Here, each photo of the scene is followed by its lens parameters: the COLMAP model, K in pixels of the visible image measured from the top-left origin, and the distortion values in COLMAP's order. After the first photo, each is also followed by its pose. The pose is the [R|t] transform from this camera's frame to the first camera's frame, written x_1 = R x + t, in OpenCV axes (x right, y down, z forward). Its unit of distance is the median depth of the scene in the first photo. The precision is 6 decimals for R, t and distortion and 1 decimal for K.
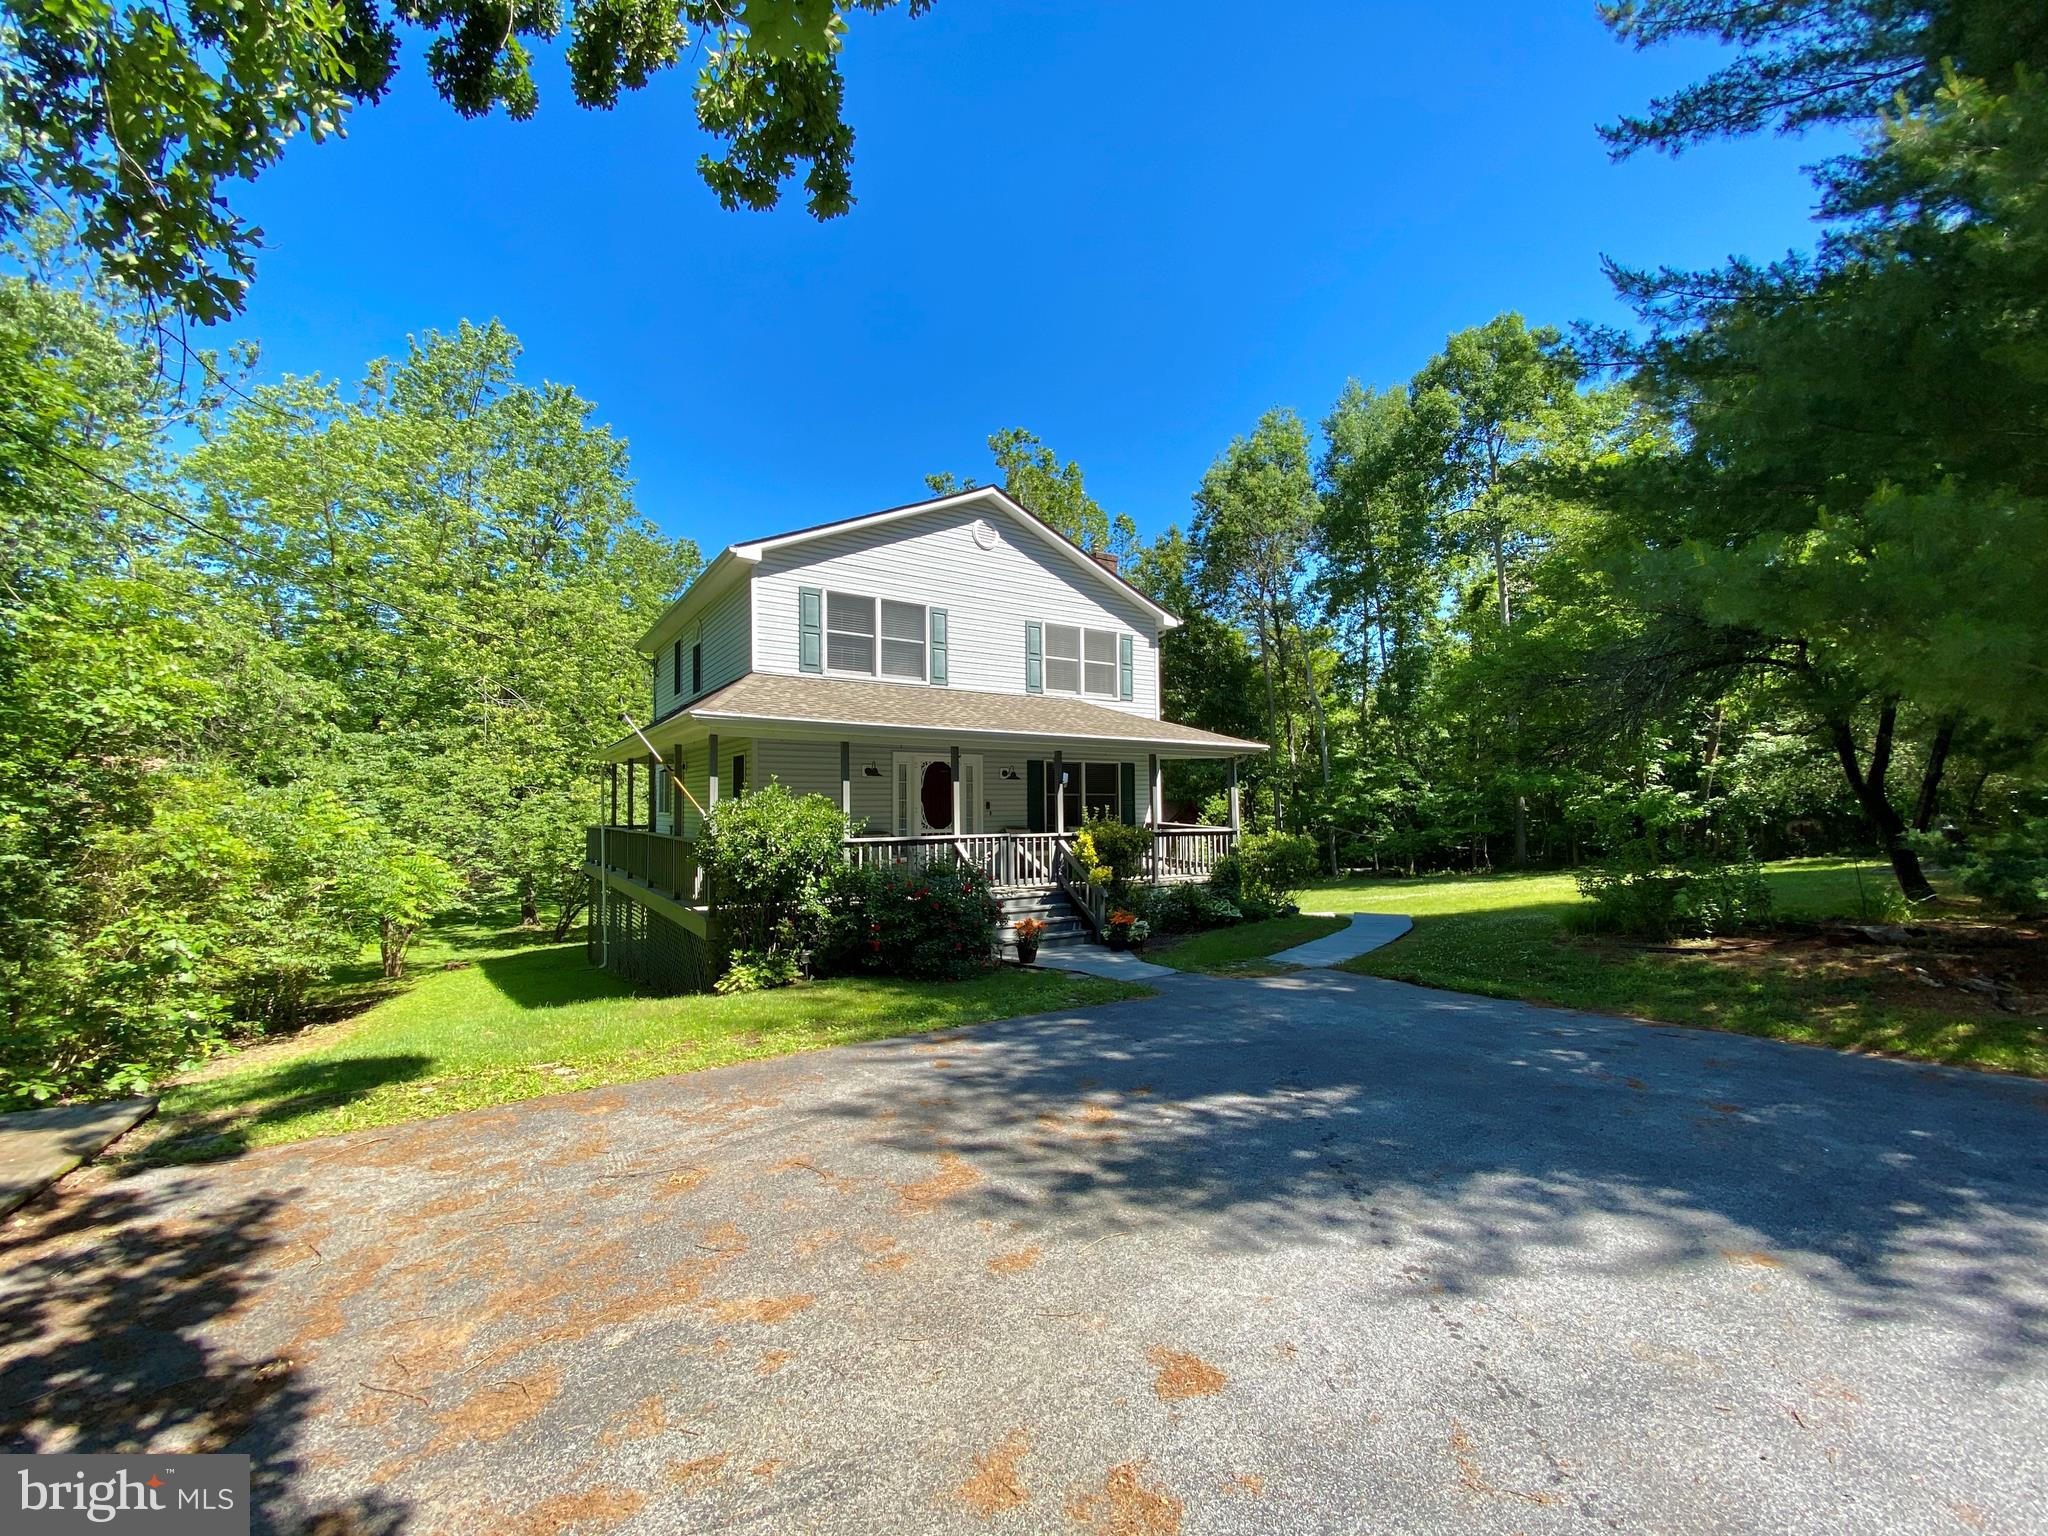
lens RADIAL K [[826.3, 0, 1024.3], [0, 826.3, 775.2], [0, 0, 1]] dist [0.038402, -0.030720]
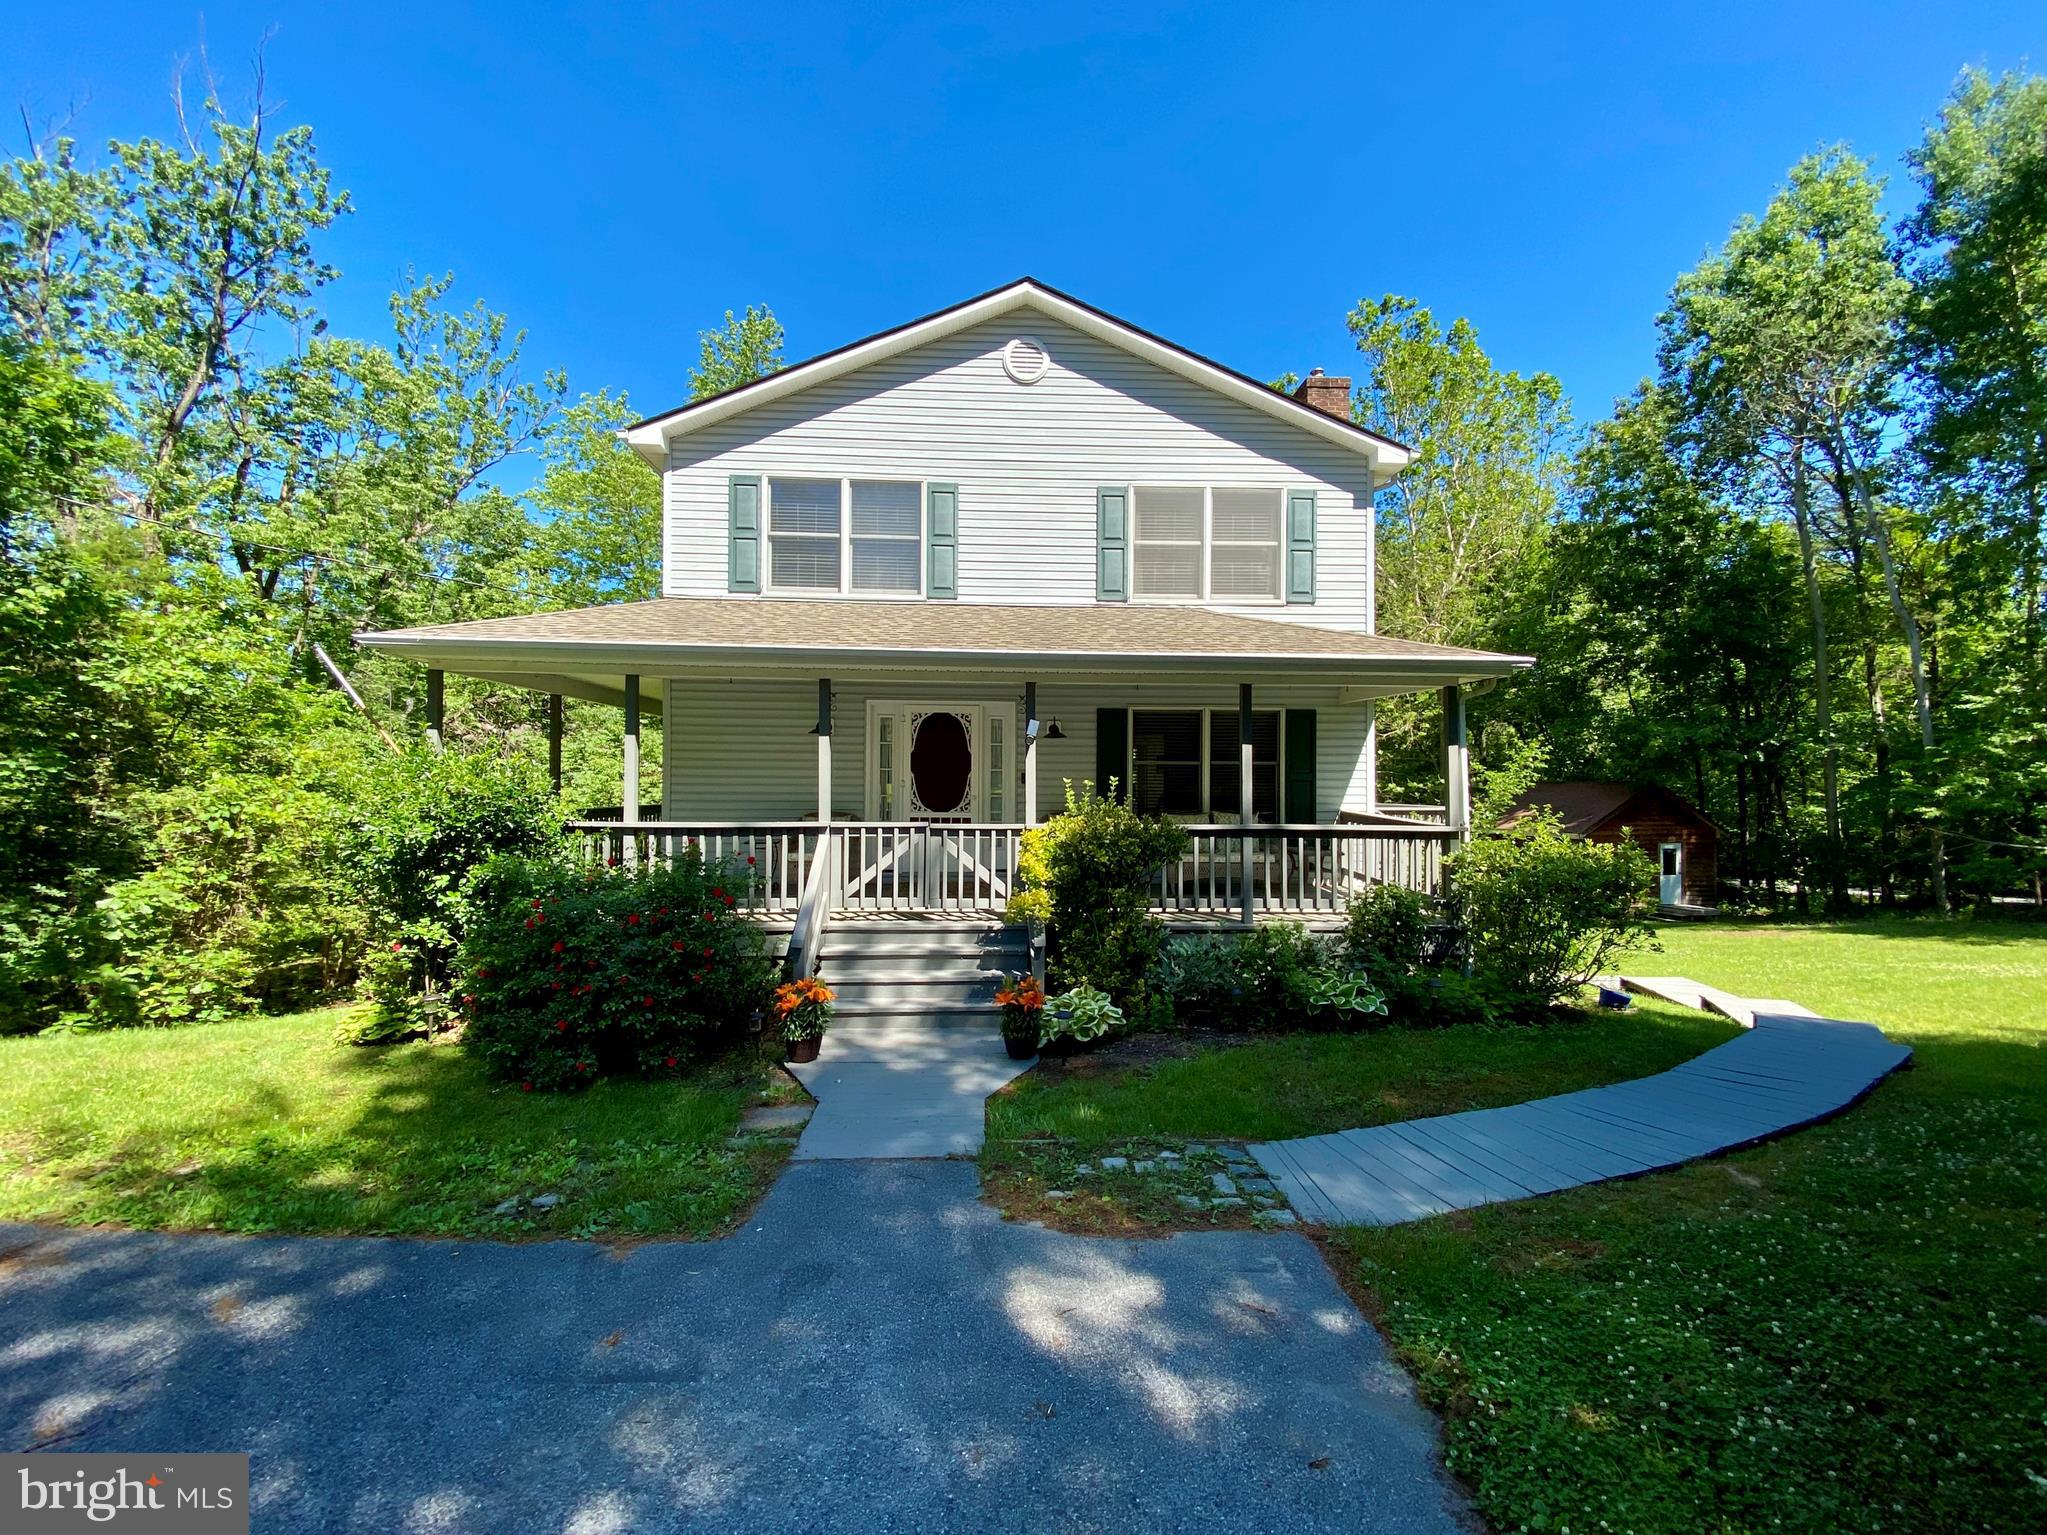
lens RADIAL K [[833.5, 0, 1021.1], [0, 833.5, 783.0], [0, 0, 1]] dist [0.005708, -0.014144]
pose [[0.857929, 0.007771, -0.513709, 0.316201], [0.008530, 0.999532, 0.029366, 0.022730], [0.513697, -0.029576, 0.857462, 0.469332]]
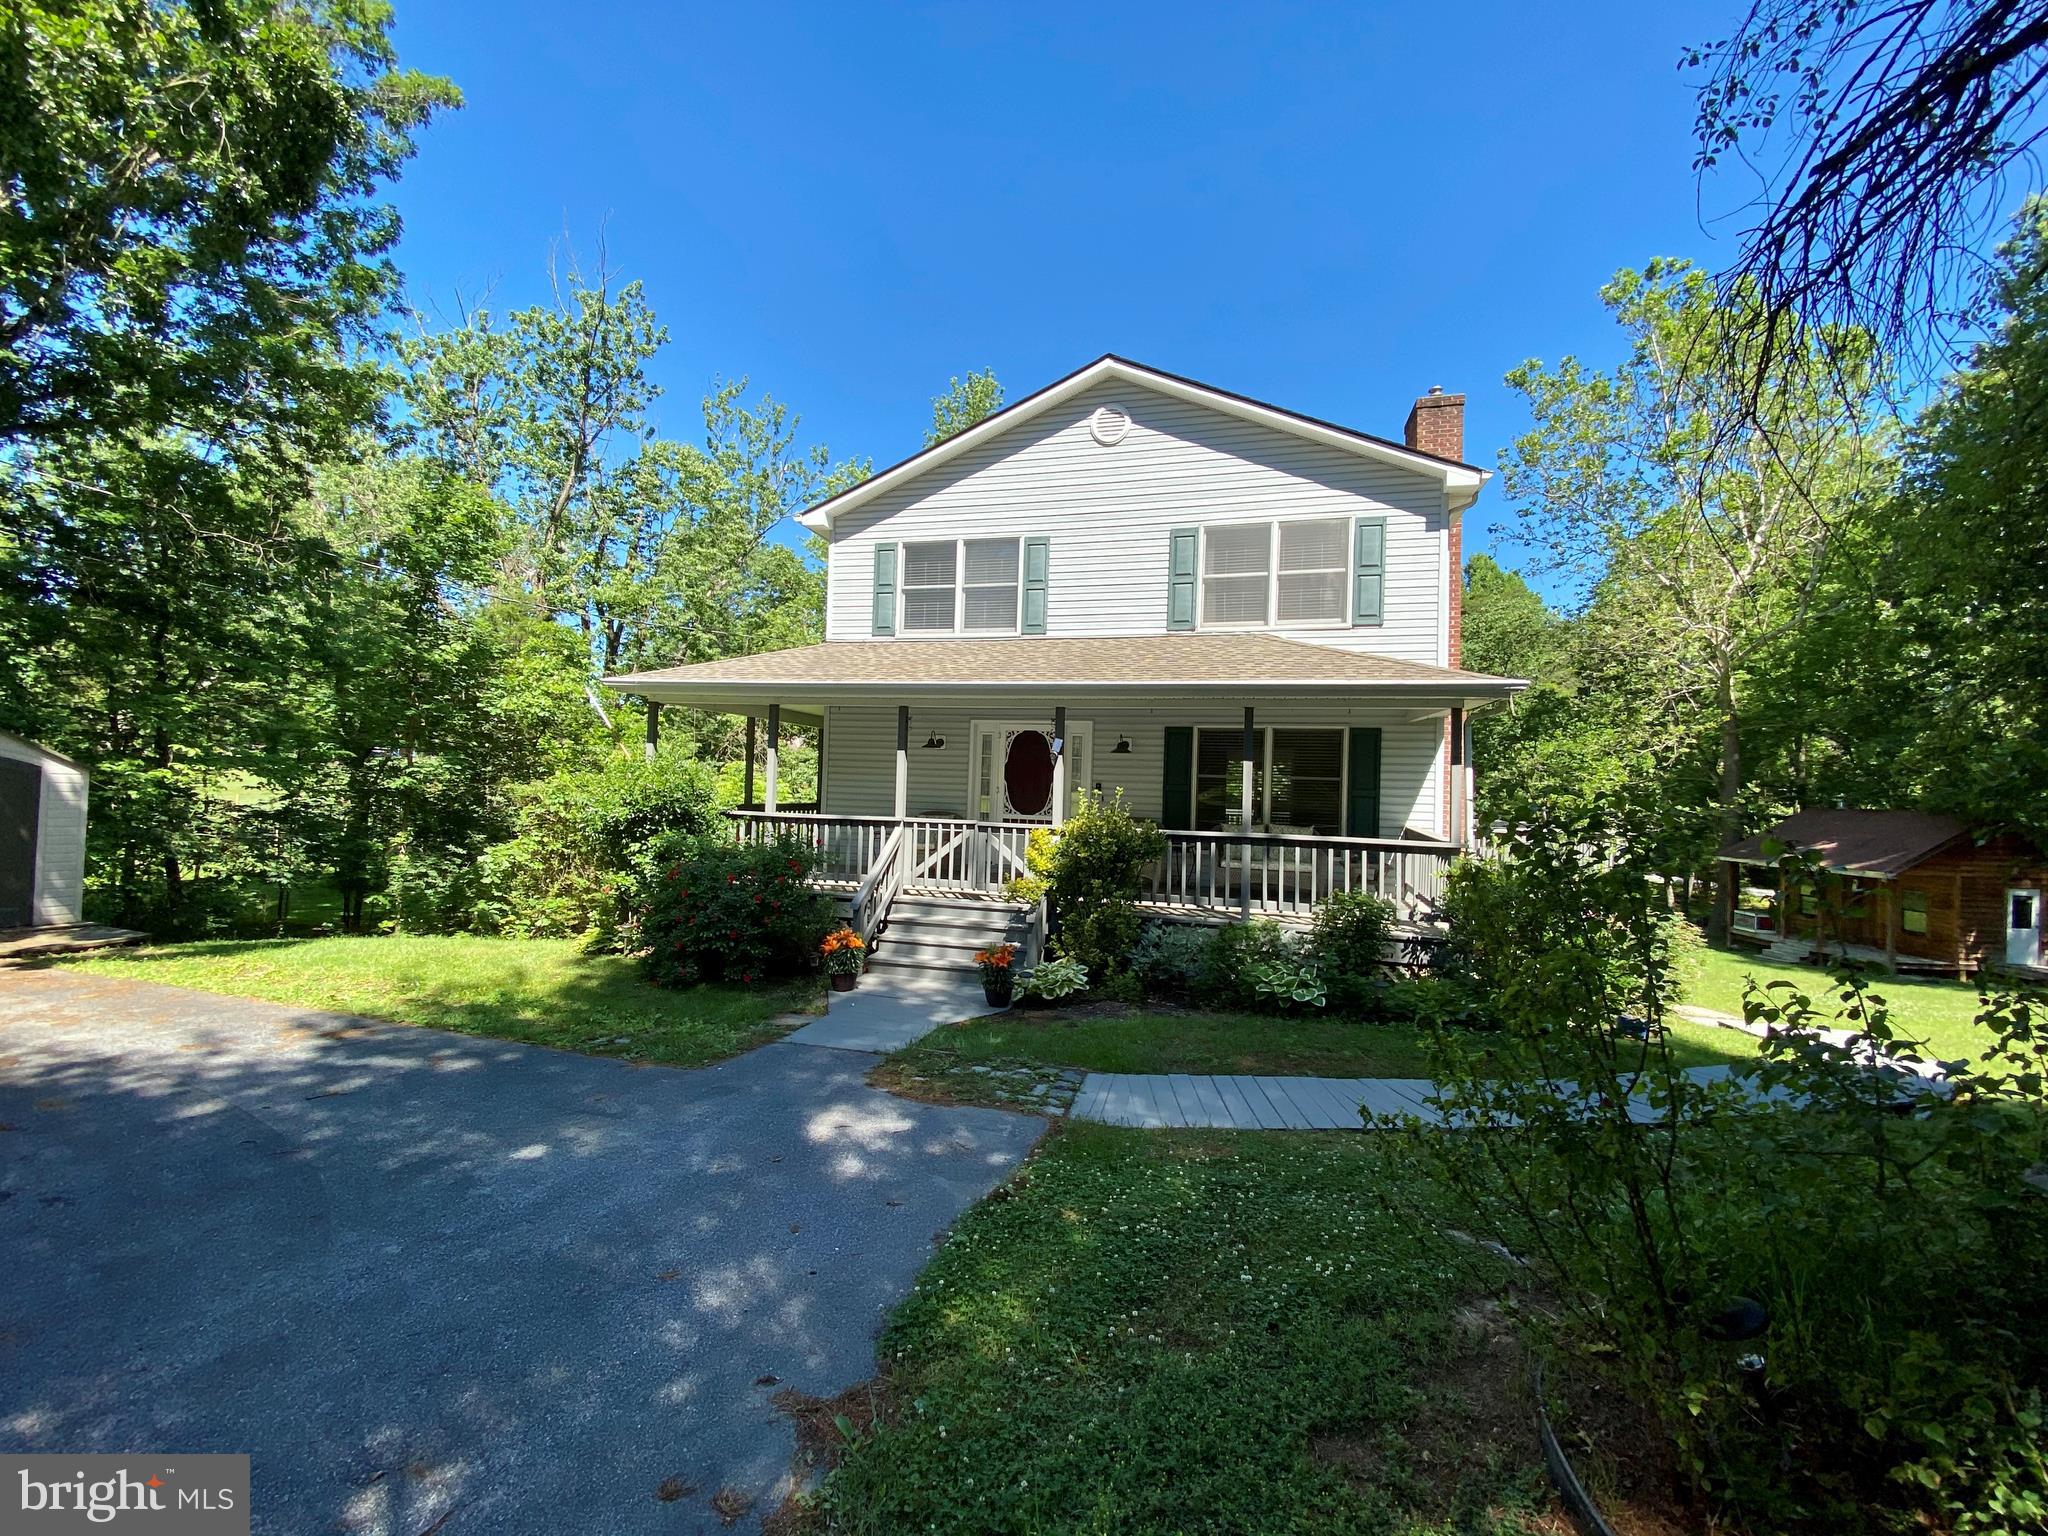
lens RADIAL K [[819.4, 0, 1020.4], [0, 819.4, 784.4], [0, 0, 1]] dist [0.013554, -0.016764]
pose [[0.658969, 0.018753, -0.751936, 0.506962], [-0.007530, 0.999804, 0.018335, 0.022116], [0.752132, -0.006420, 0.658981, 0.493047]]
